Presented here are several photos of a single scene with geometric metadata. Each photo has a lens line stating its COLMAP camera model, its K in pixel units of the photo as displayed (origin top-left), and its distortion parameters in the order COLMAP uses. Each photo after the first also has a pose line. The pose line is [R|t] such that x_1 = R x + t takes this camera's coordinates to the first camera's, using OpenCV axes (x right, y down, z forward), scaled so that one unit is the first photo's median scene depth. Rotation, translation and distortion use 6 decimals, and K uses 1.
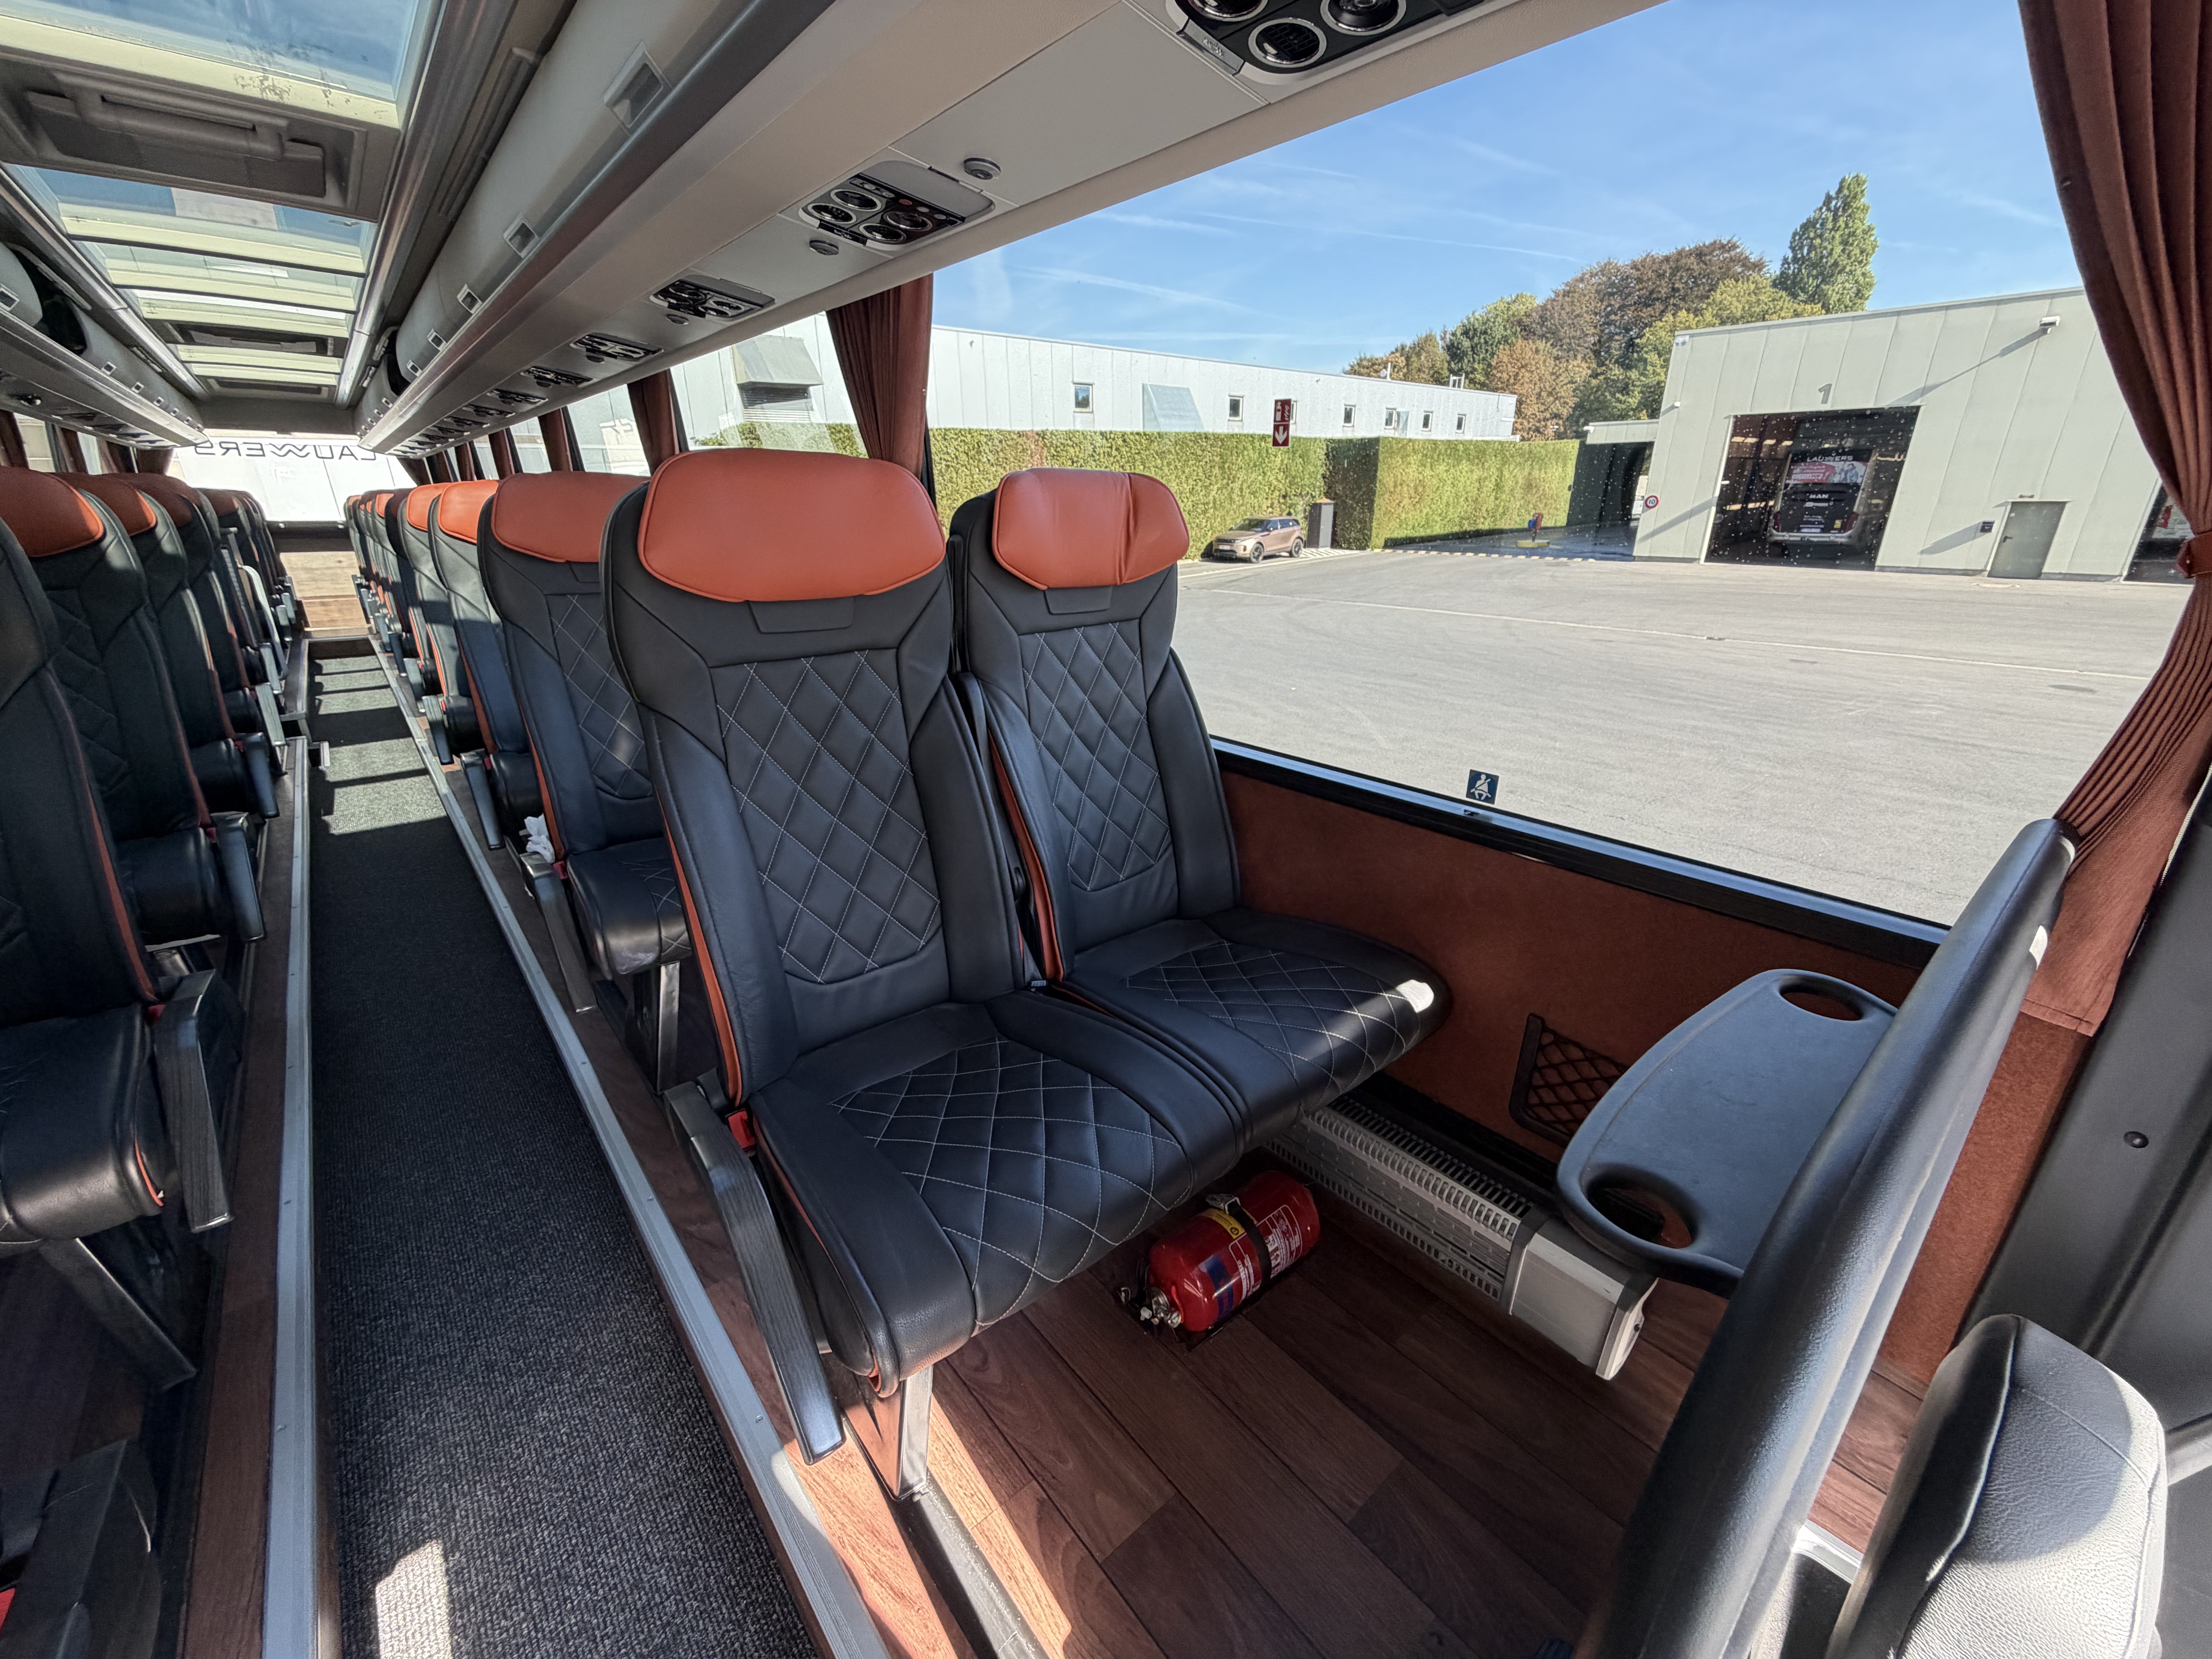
lens RADIAL K [[891.0, 0, 1102.4], [0, 891.0, 829.5], [0, 0, 1]] dist [-0.000351, 0.000098]
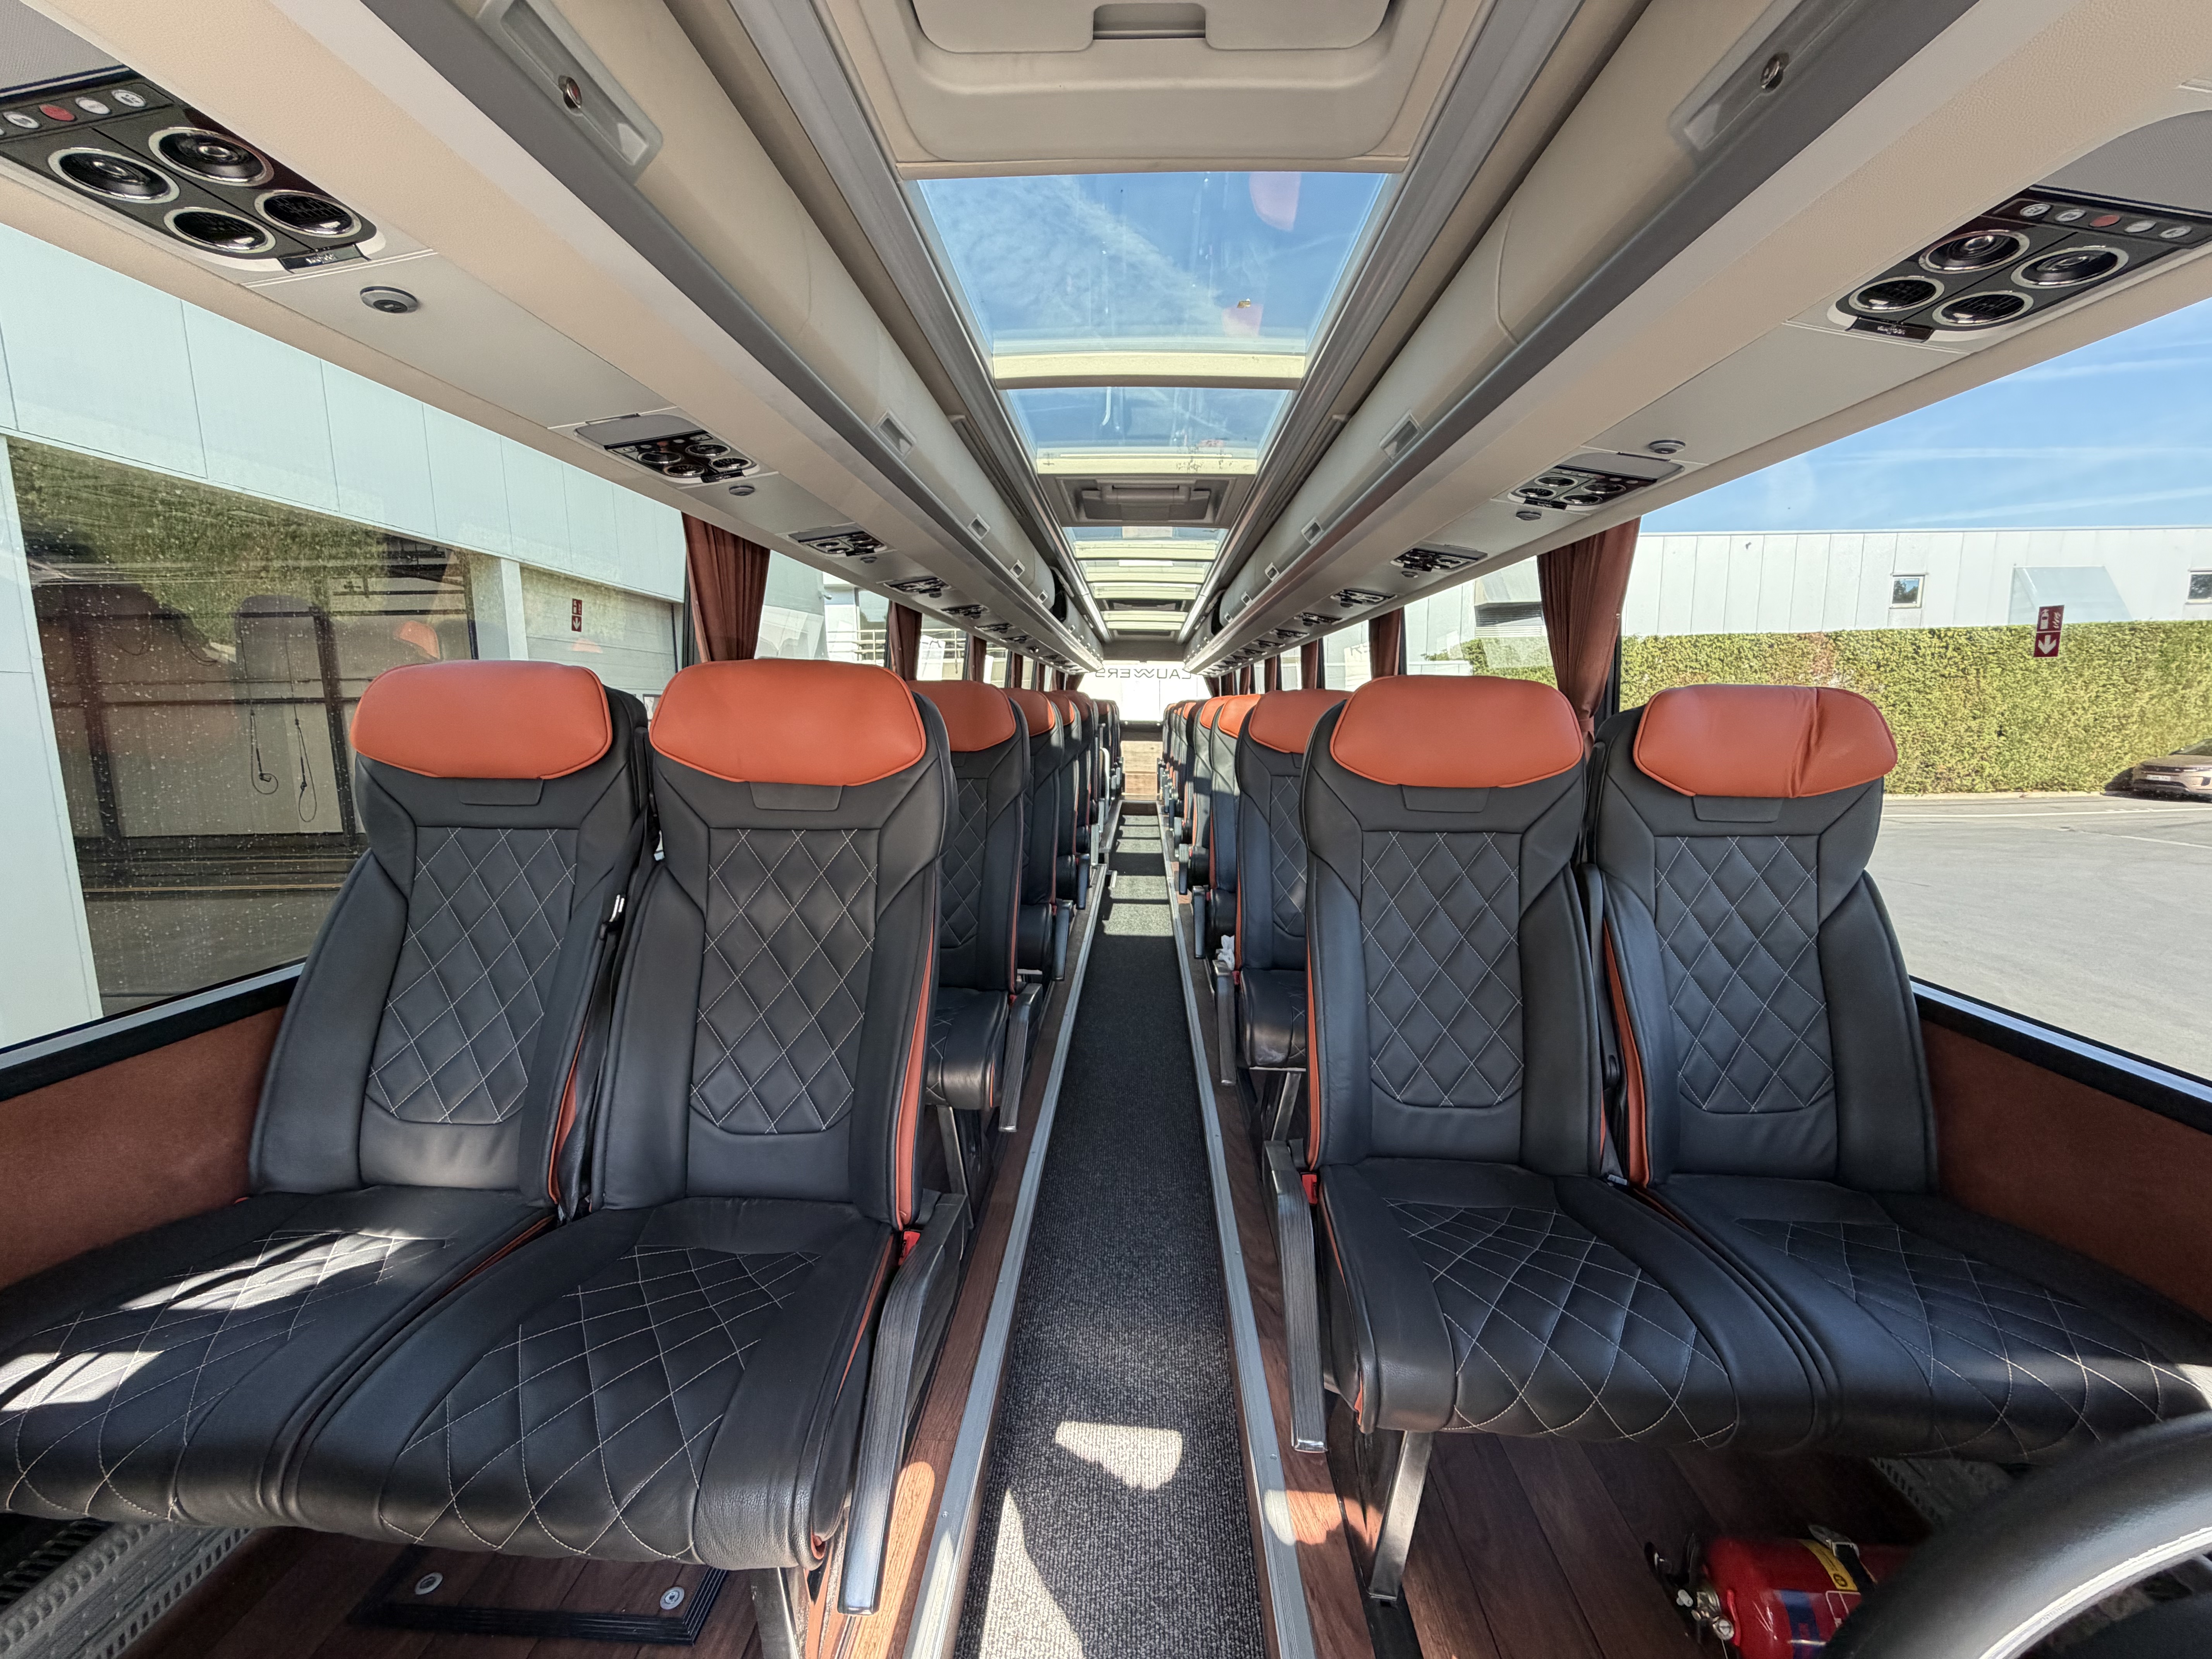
lens RADIAL K [[891.0, 0, 1102.4], [0, 891.0, 829.5], [0, 0, 1]] dist [-0.000351, 0.000098]
pose [[0.737145, 0.097609, -0.668648, 0.099093], [-0.240151, 0.962756, -0.124210, 0.046088], [0.631621, 0.252137, 0.733131, -0.134839]]
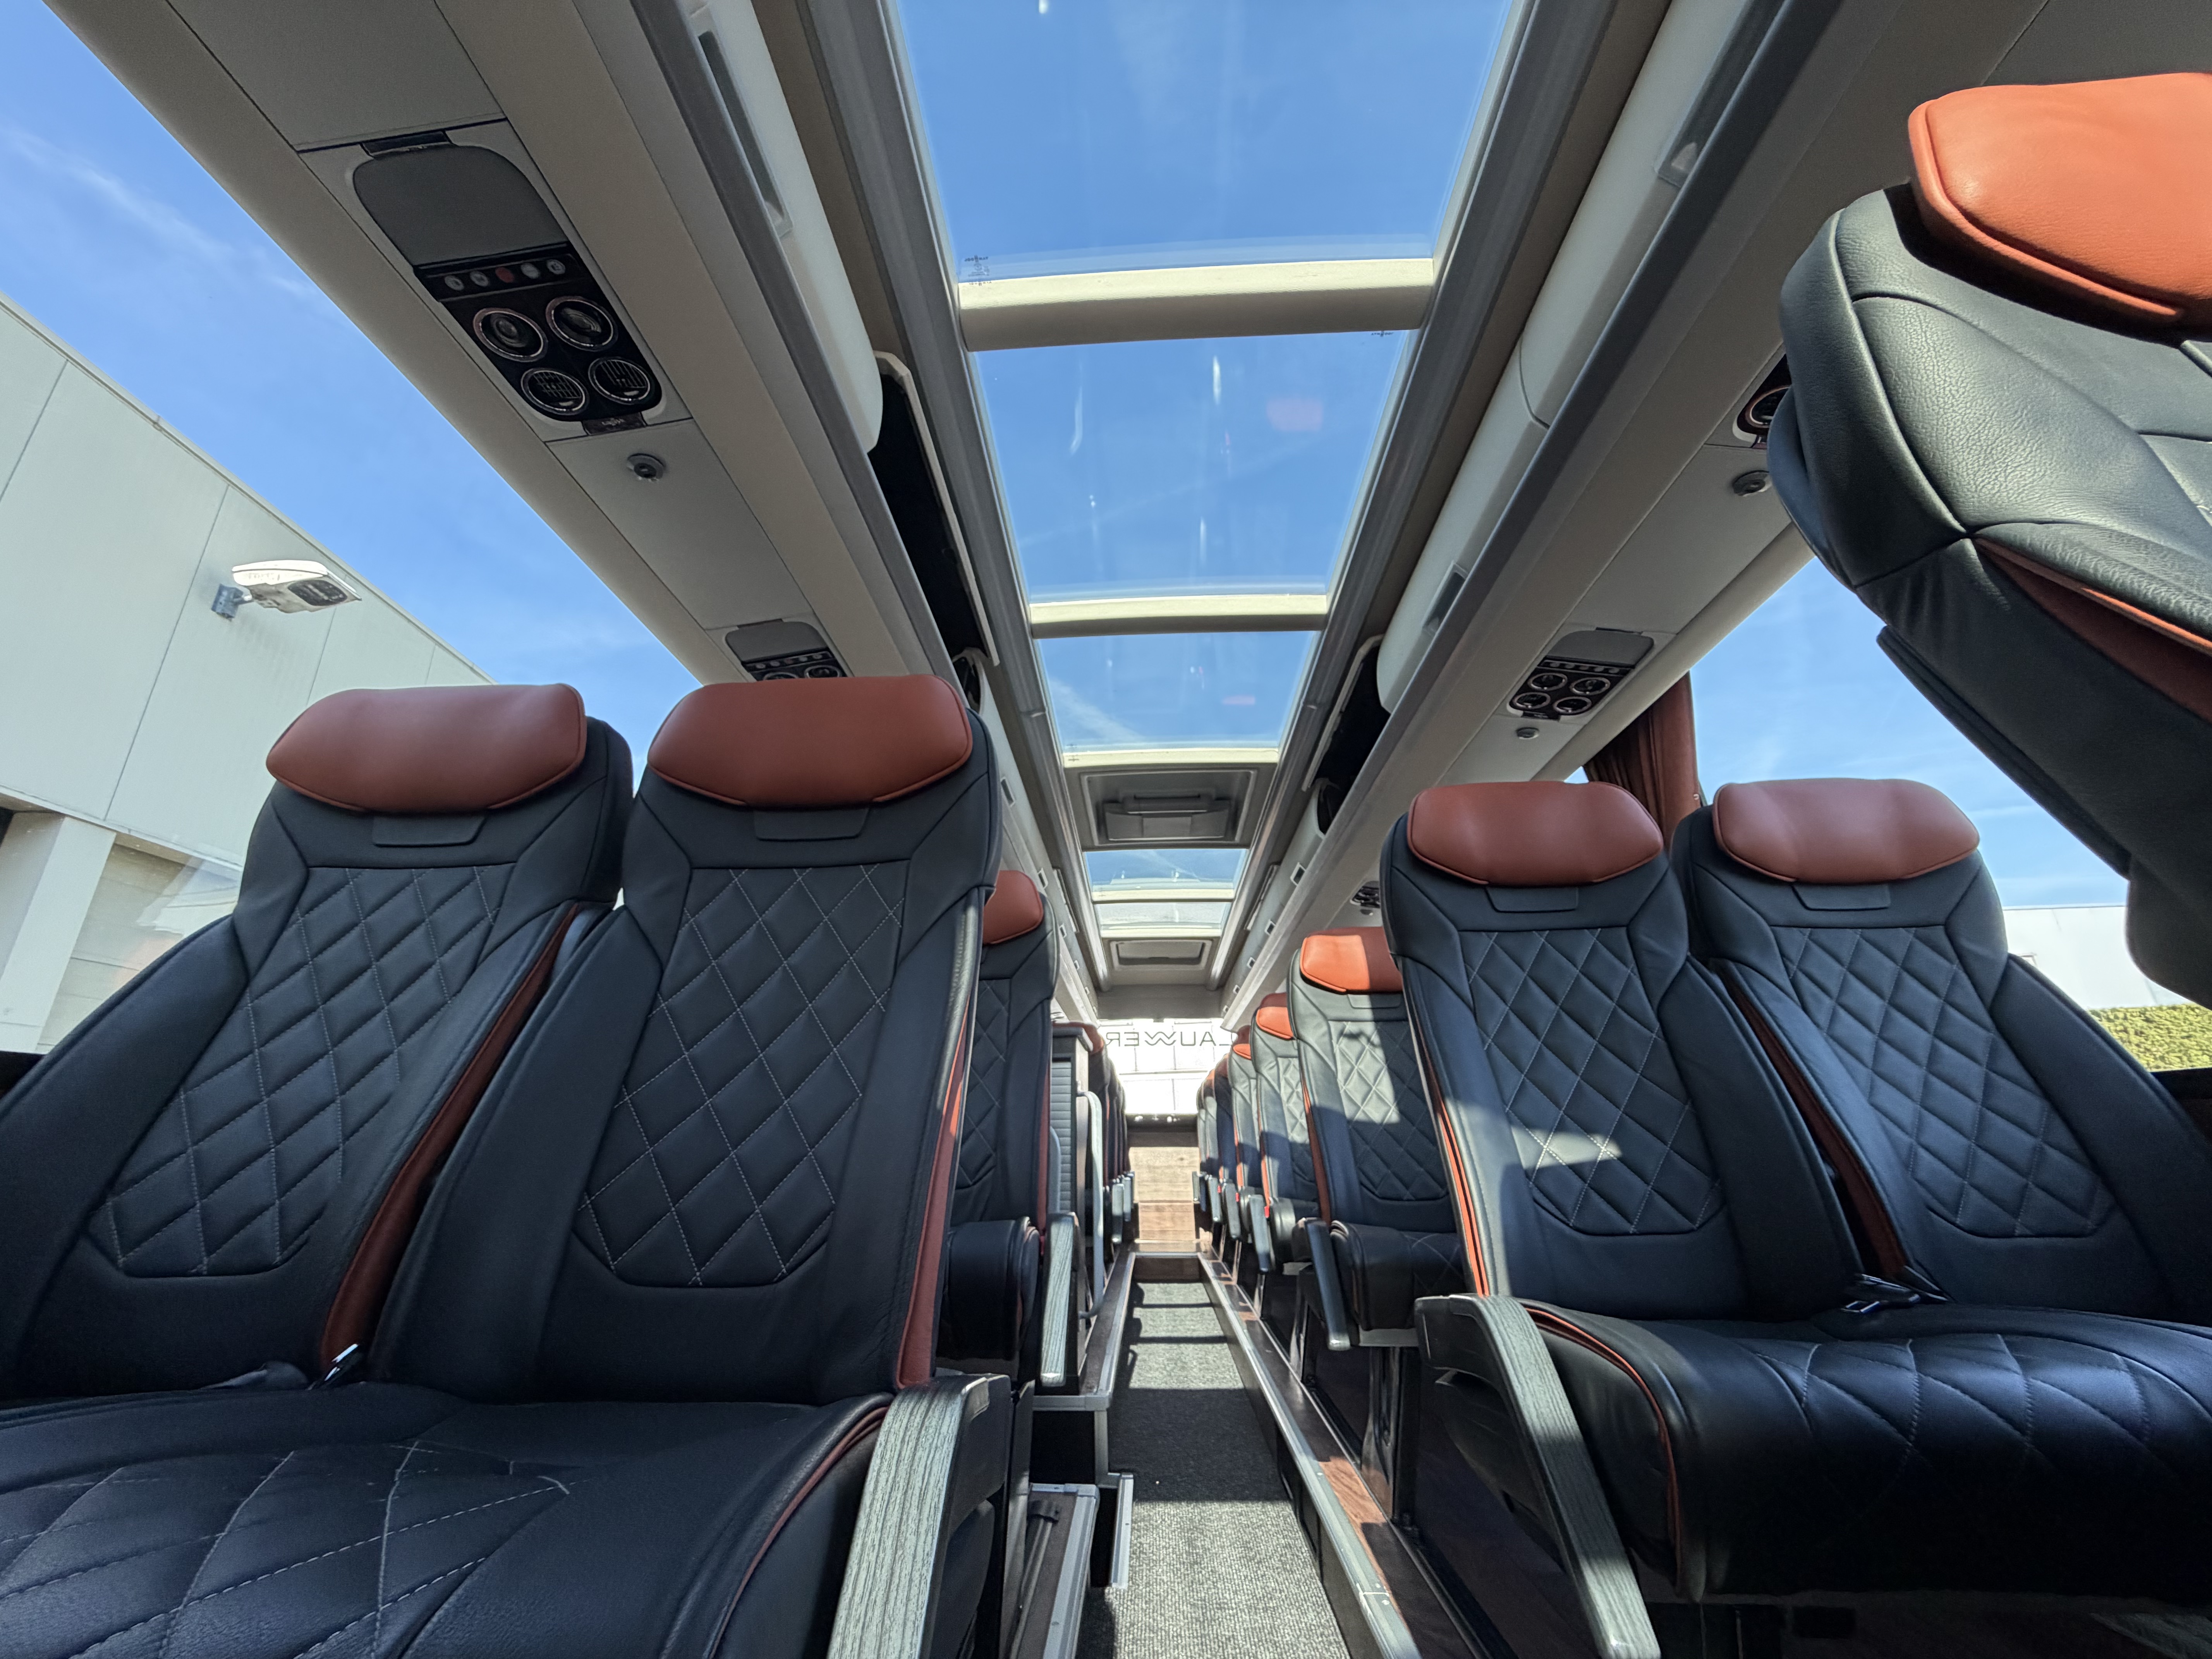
lens RADIAL K [[891.0, 0, 1102.4], [0, 891.0, 829.5], [0, 0, 1]] dist [-0.000351, 0.000098]
pose [[0.733384, -0.244476, -0.634334, -1.424373], [-0.219798, 0.797708, -0.561561, -0.285583], [0.643301, 0.551265, 0.531291, 1.576214]]
